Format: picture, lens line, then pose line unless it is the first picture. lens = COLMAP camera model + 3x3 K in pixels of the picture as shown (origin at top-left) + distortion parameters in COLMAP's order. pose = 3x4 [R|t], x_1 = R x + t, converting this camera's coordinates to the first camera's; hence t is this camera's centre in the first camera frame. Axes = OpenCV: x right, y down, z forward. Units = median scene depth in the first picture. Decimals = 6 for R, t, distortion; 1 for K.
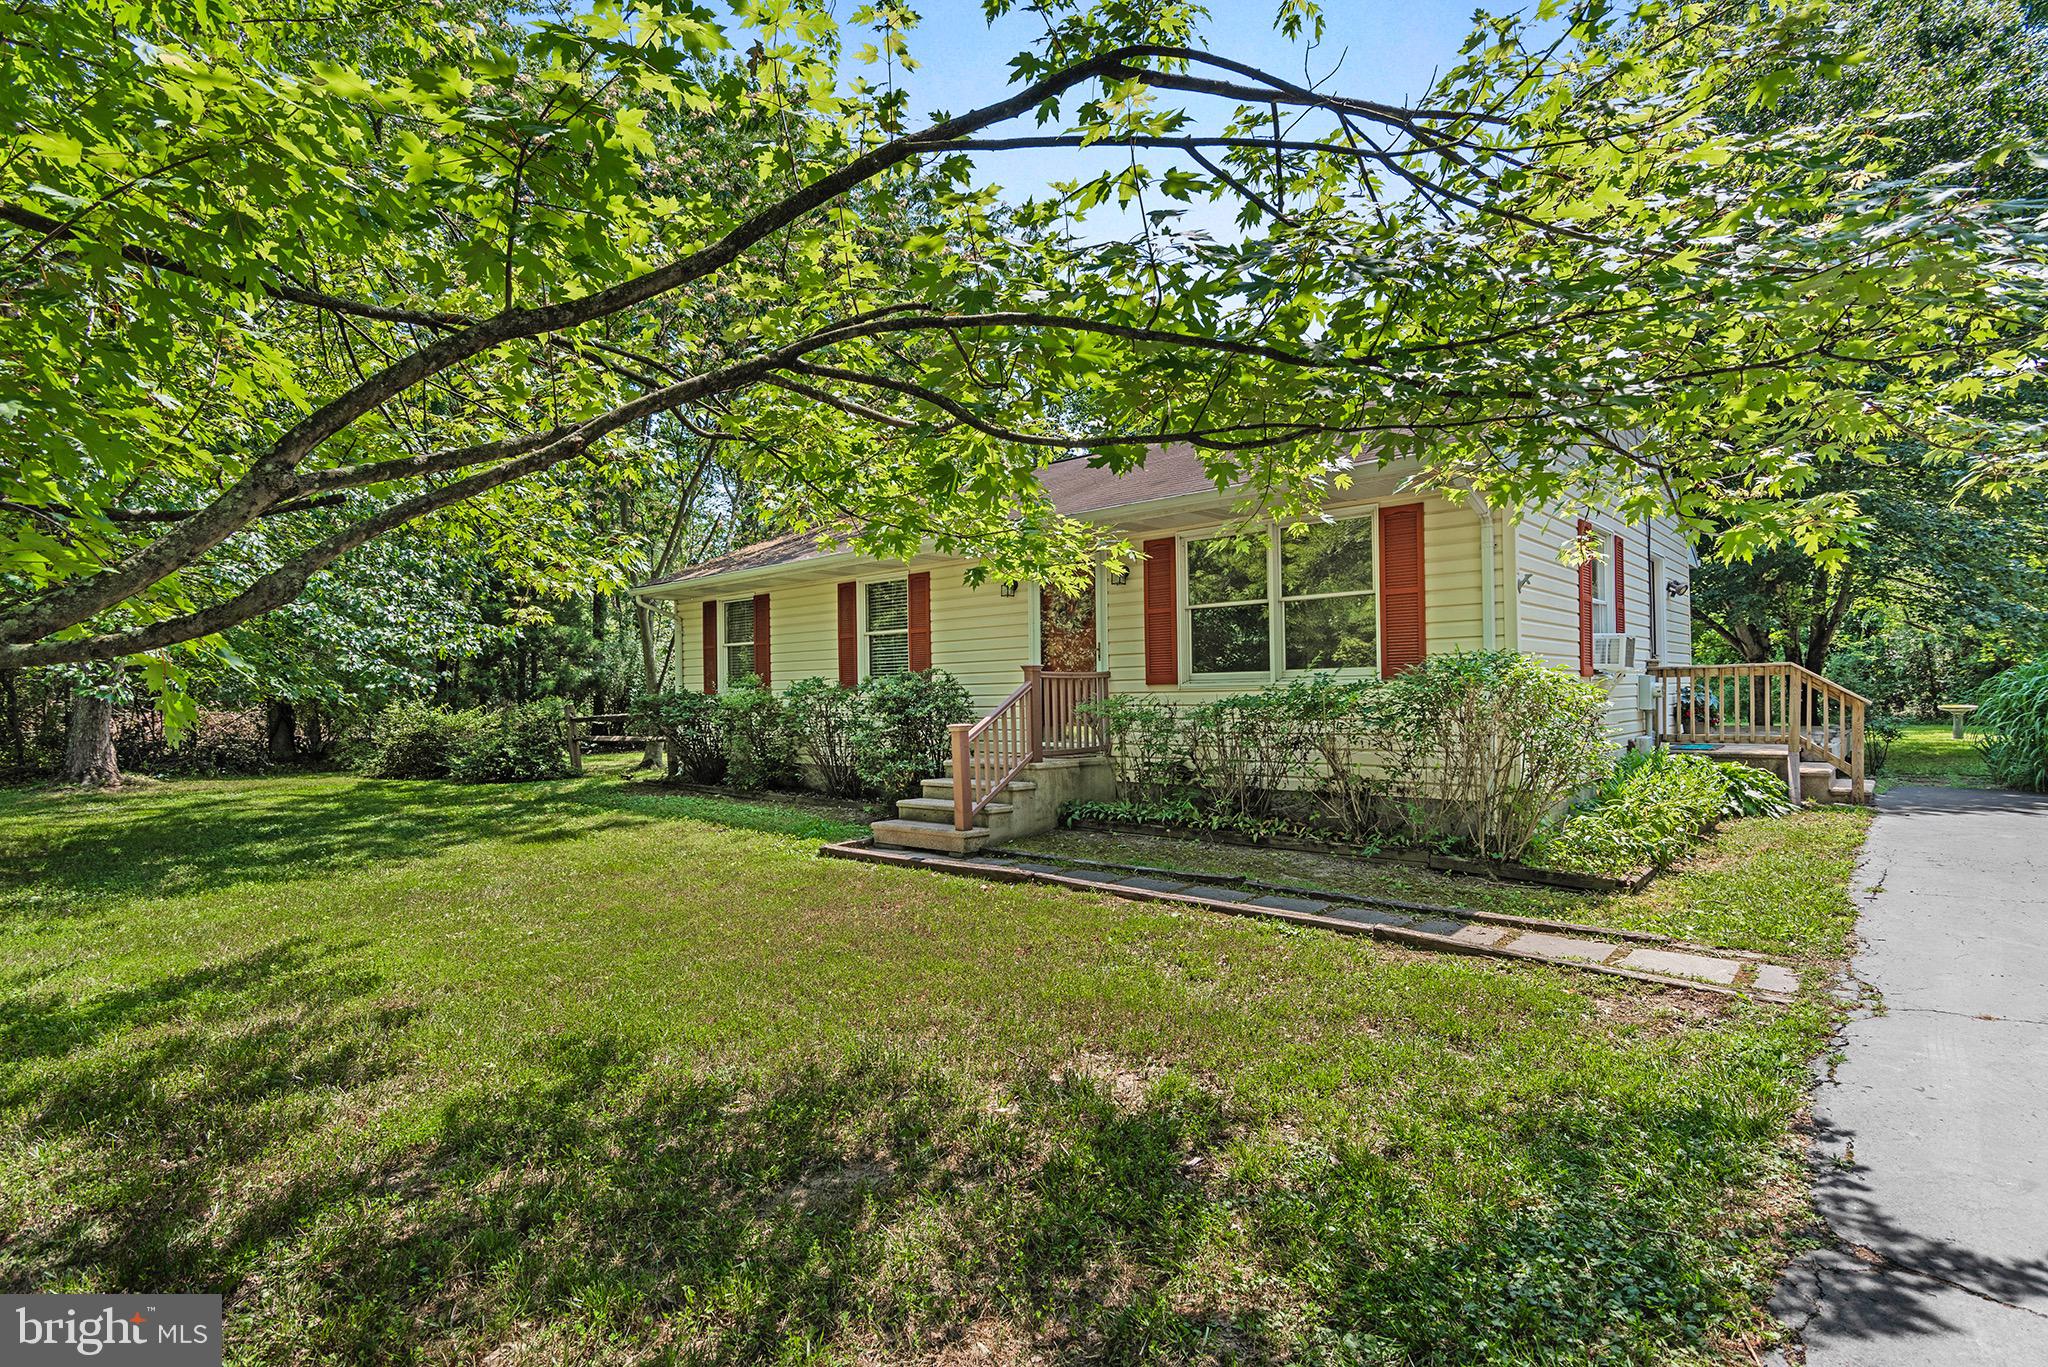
lens RADIAL K [[980.5, 0, 1049.2], [0, 980.5, 753.4], [0, 0, 1]] dist [-0.001281, -0.000177]
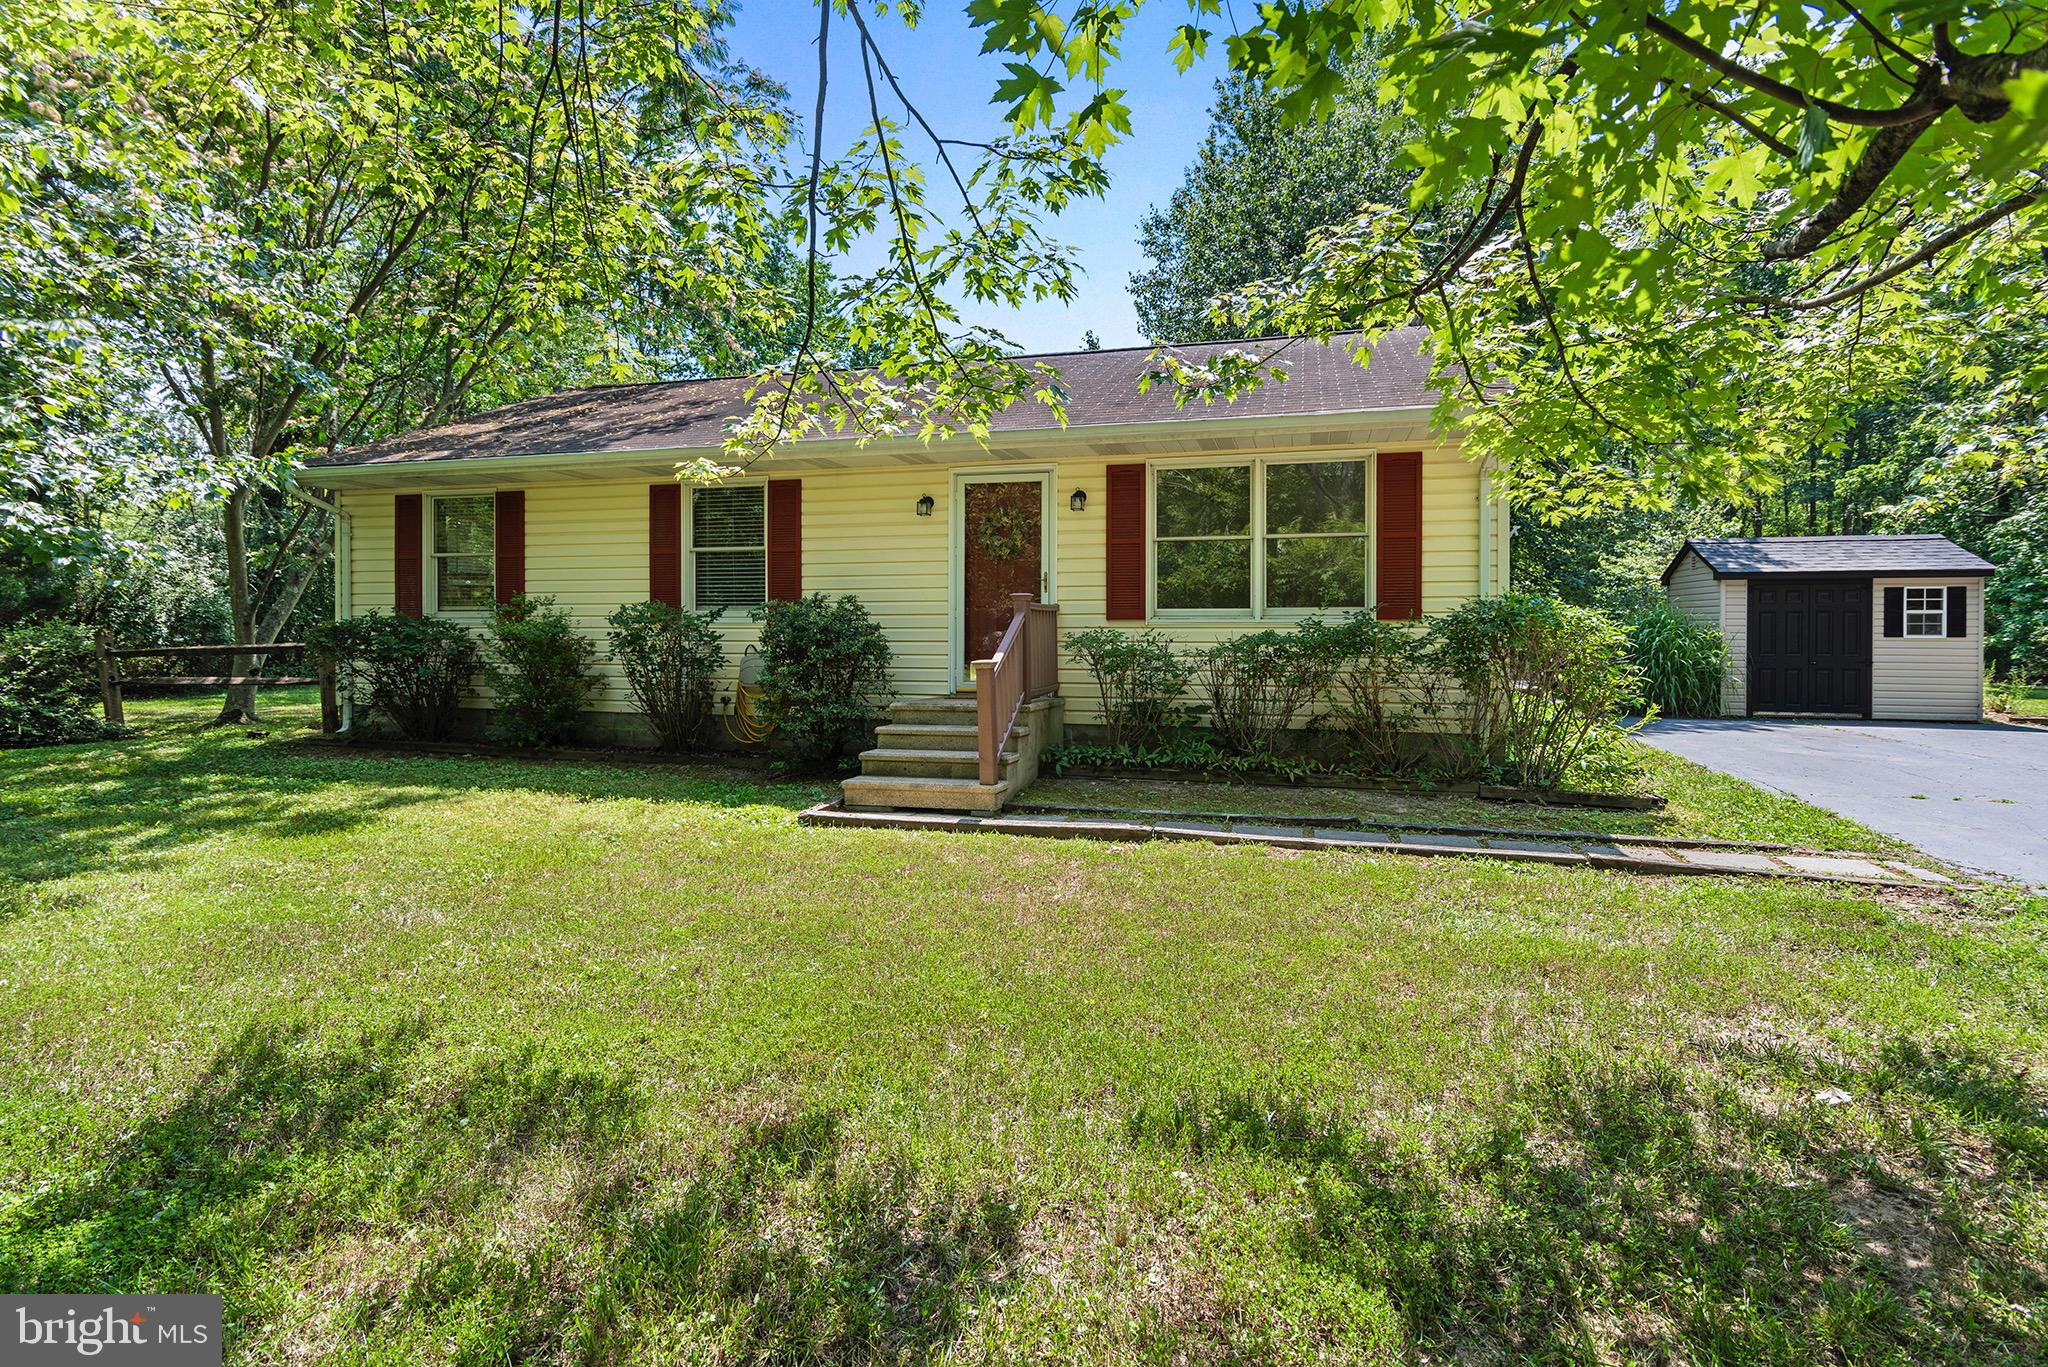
lens RADIAL K [[988.1, 0, 1027.4], [0, 988.1, 672.3], [0, 0, 1]] dist [0.002602, -0.000251]
pose [[0.903247, -0.002902, 0.429112, -0.394249], [0.011105, 0.999800, -0.016612, -0.004497], [-0.428978, 0.019770, 0.903098, 0.182310]]
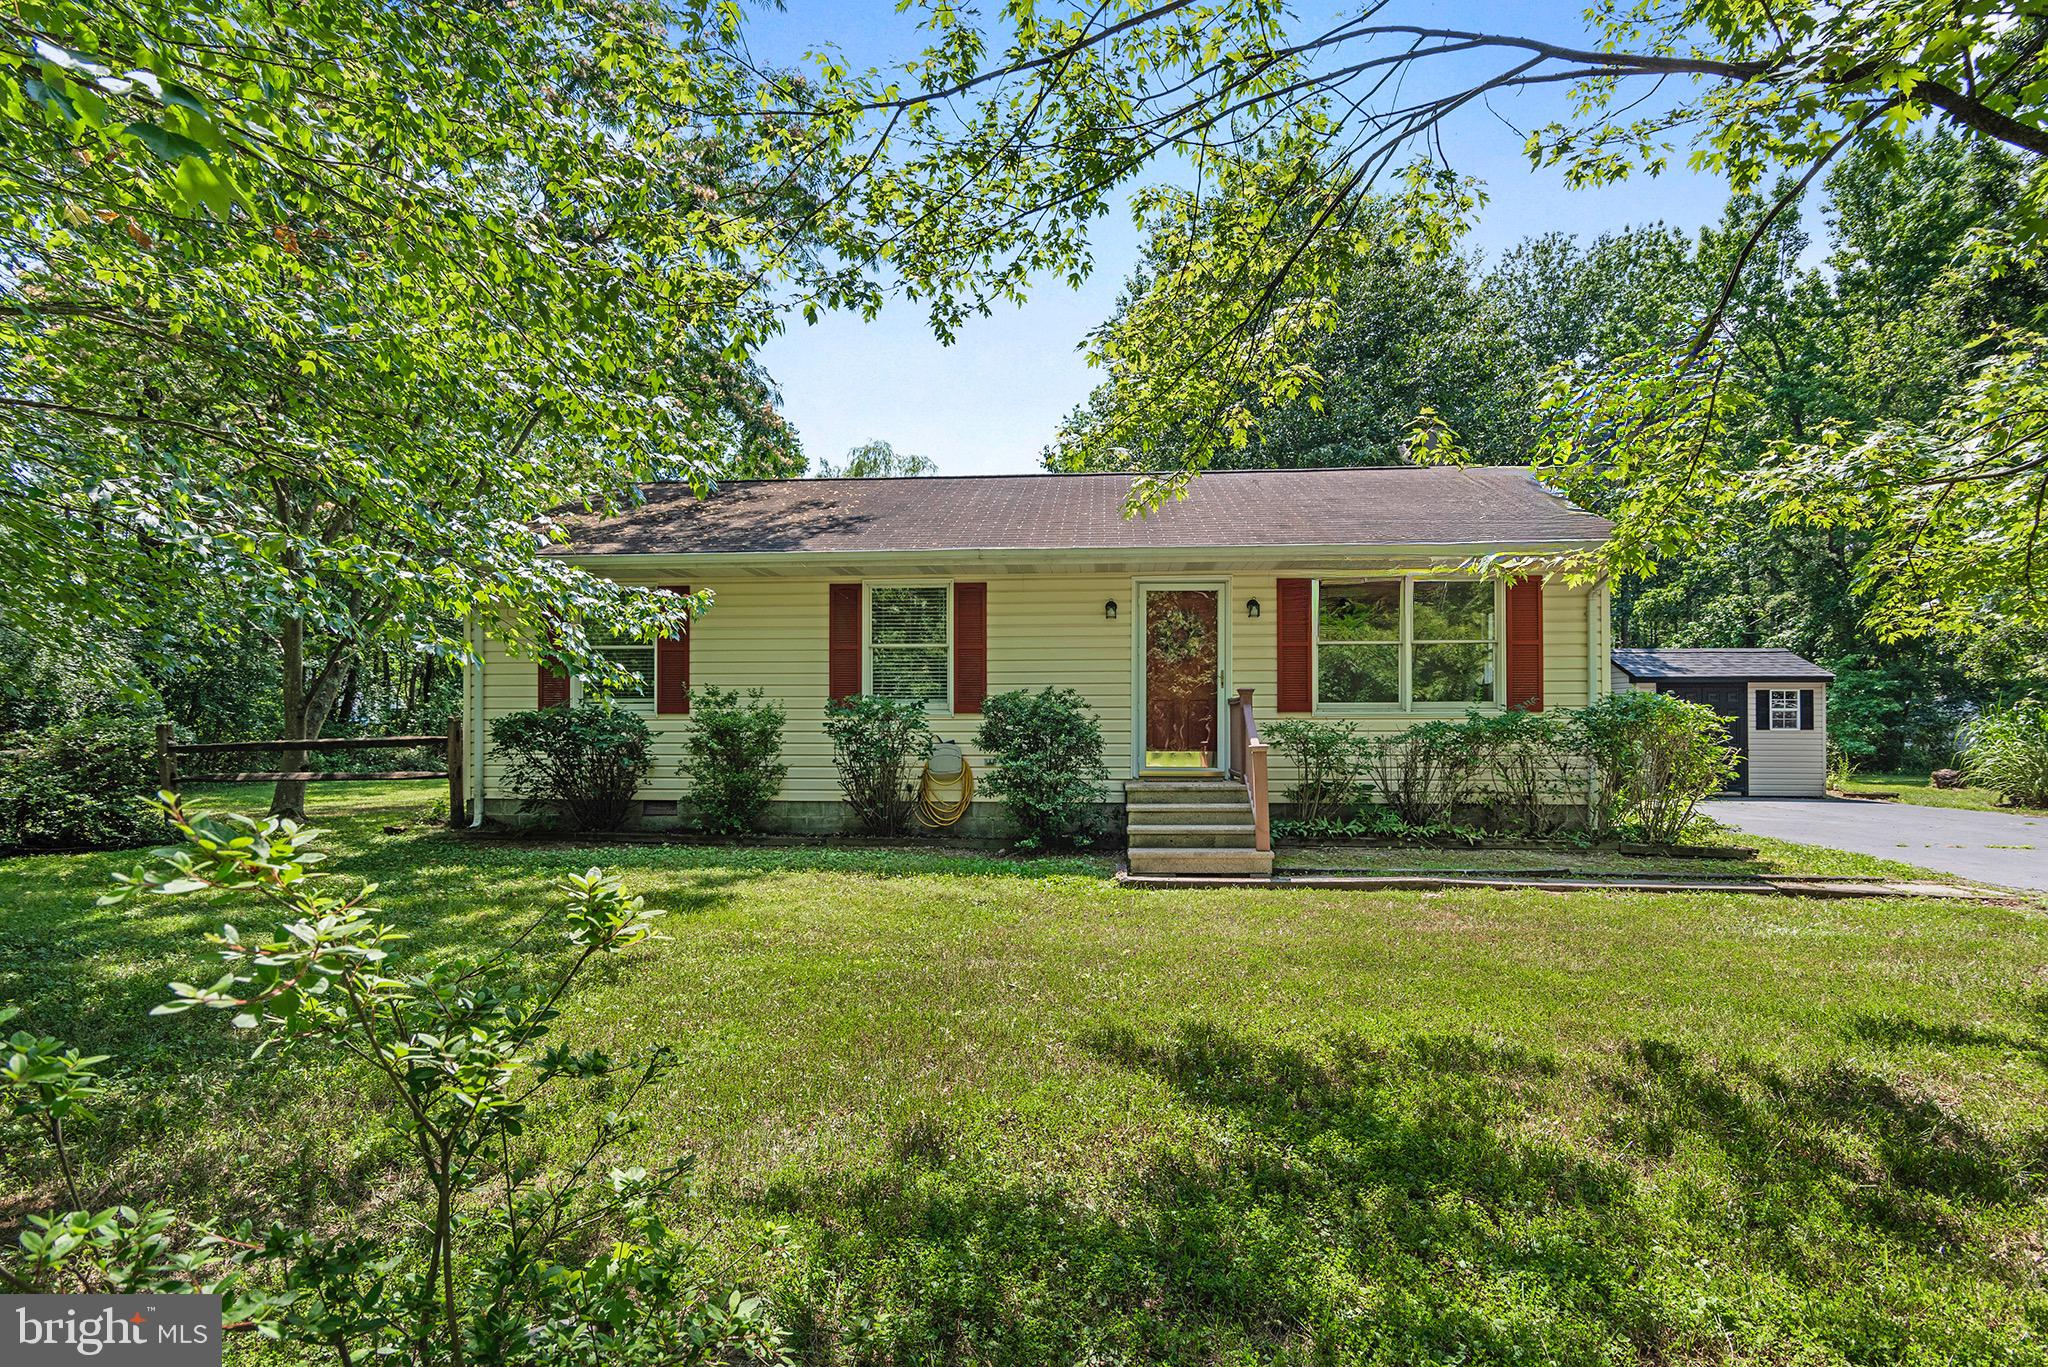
lens RADIAL K [[980.5, 0, 1049.2], [0, 980.5, 753.4], [0, 0, 1]] dist [-0.001281, -0.000177]
pose [[0.809915, 0.000267, 0.586547, -0.777487], [0.021134, 0.999337, -0.029637, 0.003253], [-0.586166, 0.036400, 0.809373, 0.279937]]
